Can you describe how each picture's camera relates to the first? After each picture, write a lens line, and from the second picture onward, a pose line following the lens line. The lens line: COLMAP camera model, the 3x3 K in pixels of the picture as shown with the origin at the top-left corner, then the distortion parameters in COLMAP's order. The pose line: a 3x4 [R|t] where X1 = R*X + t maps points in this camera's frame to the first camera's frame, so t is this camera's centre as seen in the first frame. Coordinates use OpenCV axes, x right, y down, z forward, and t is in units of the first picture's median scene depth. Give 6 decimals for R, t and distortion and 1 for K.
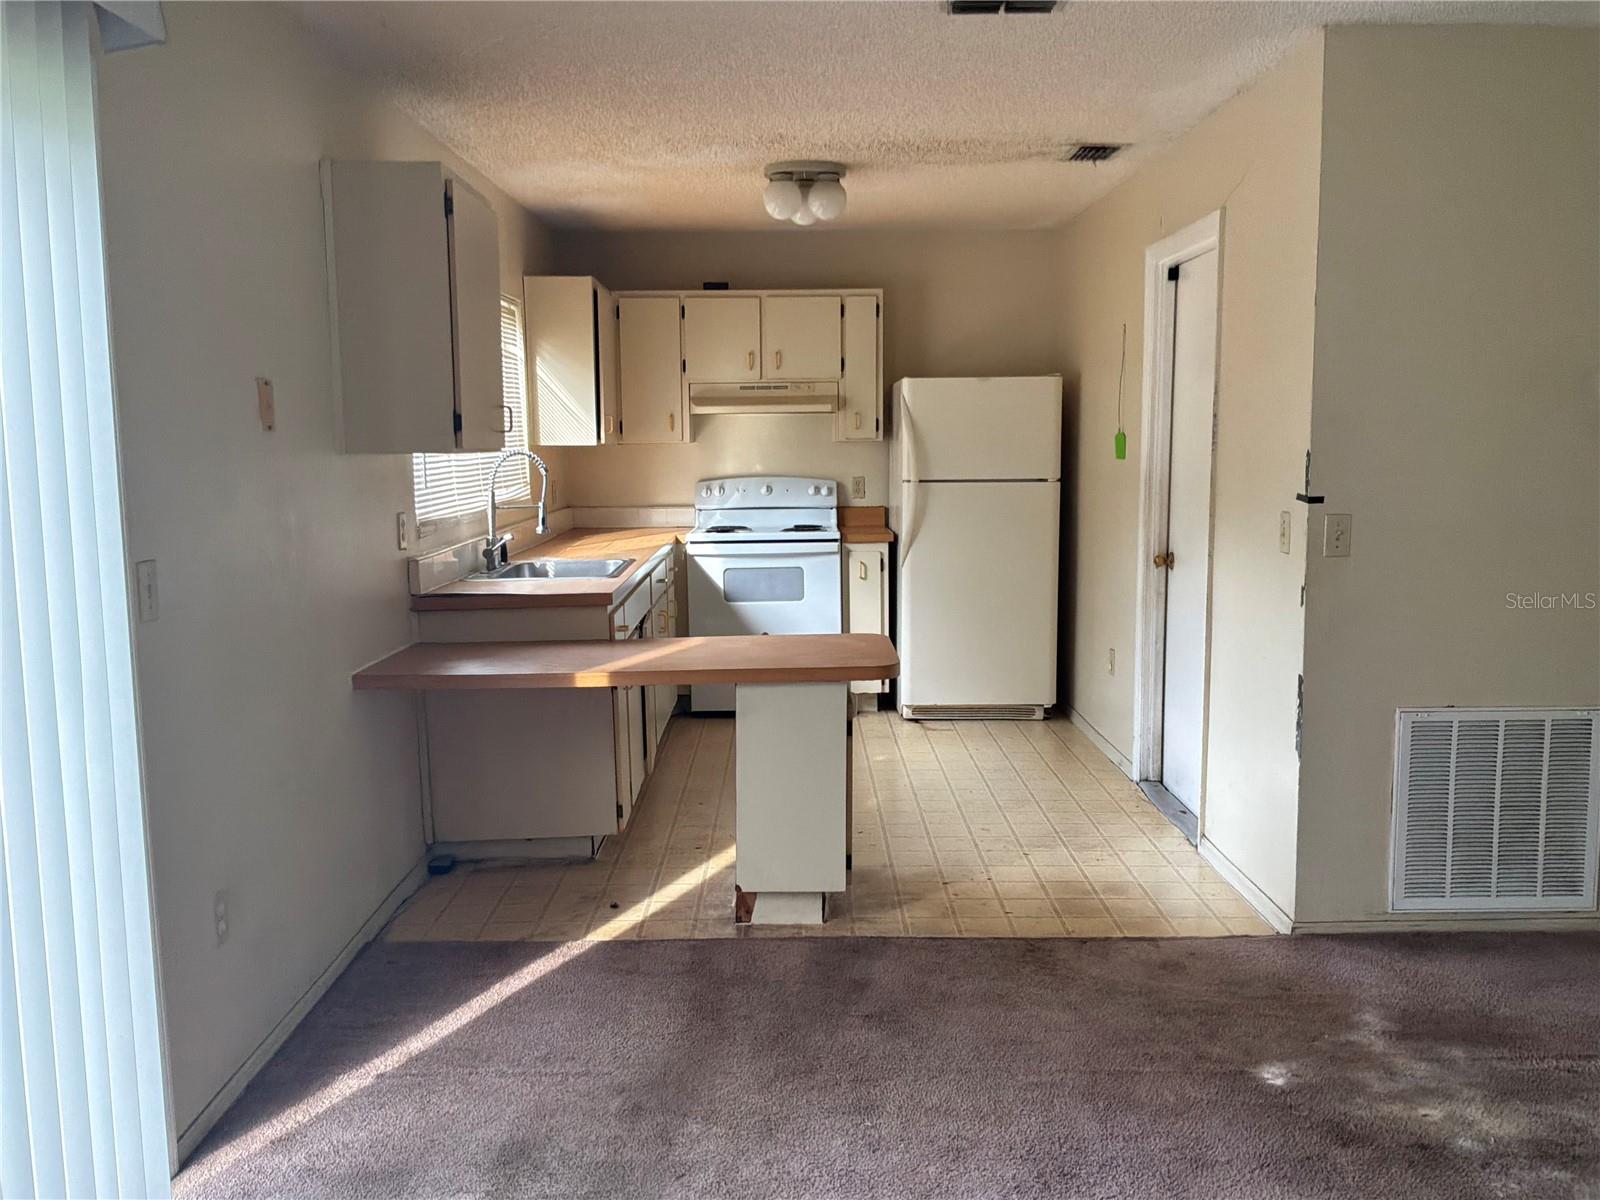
lens RADIAL K [[1325.5, 0, 800.0], [0, 1325.5, 600.0], [0, 0, 1]] dist [0.087738, -0.143913]
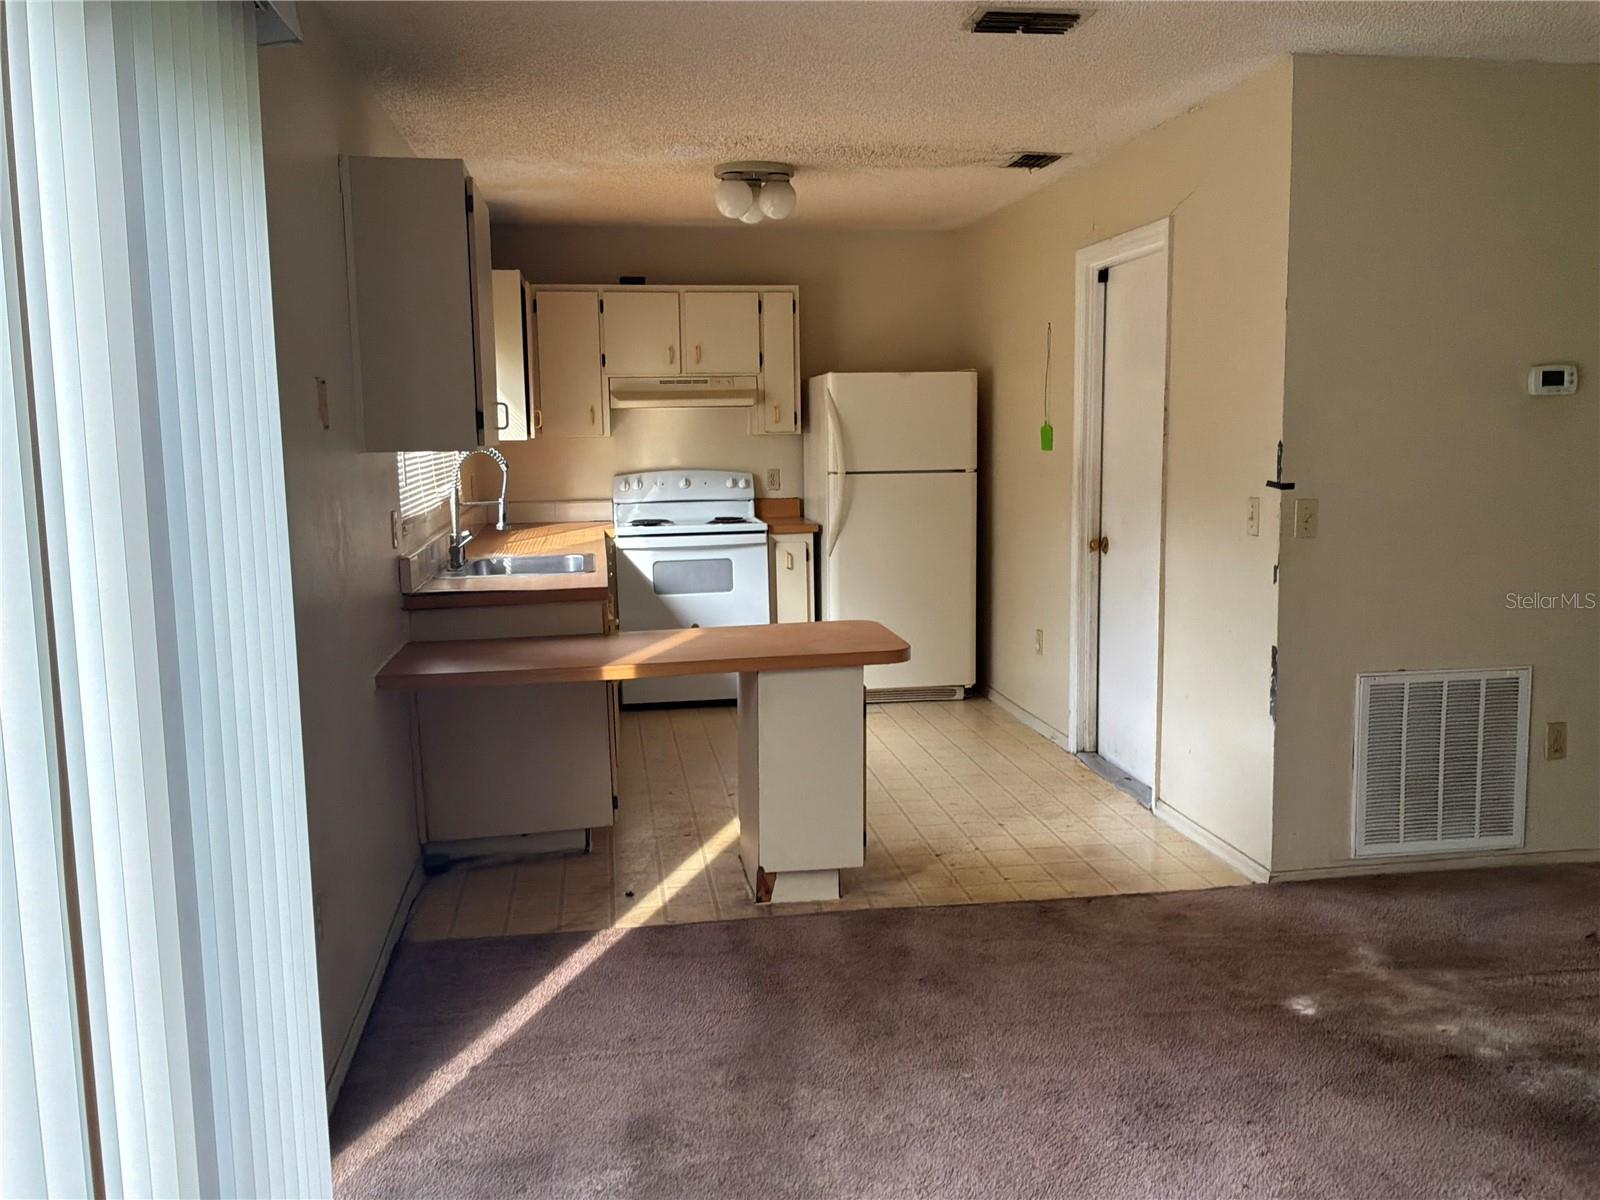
lens RADIAL K [[1325.5, 0, 800.0], [0, 1325.5, 600.0], [0, 0, 1]] dist [0.087738, -0.143913]
pose [[0.988829, -0.025099, 0.146925, -0.147460], [0.024117, 0.999673, 0.008460, -0.000509], [-0.147090, -0.004822, 0.989111, -0.023120]]
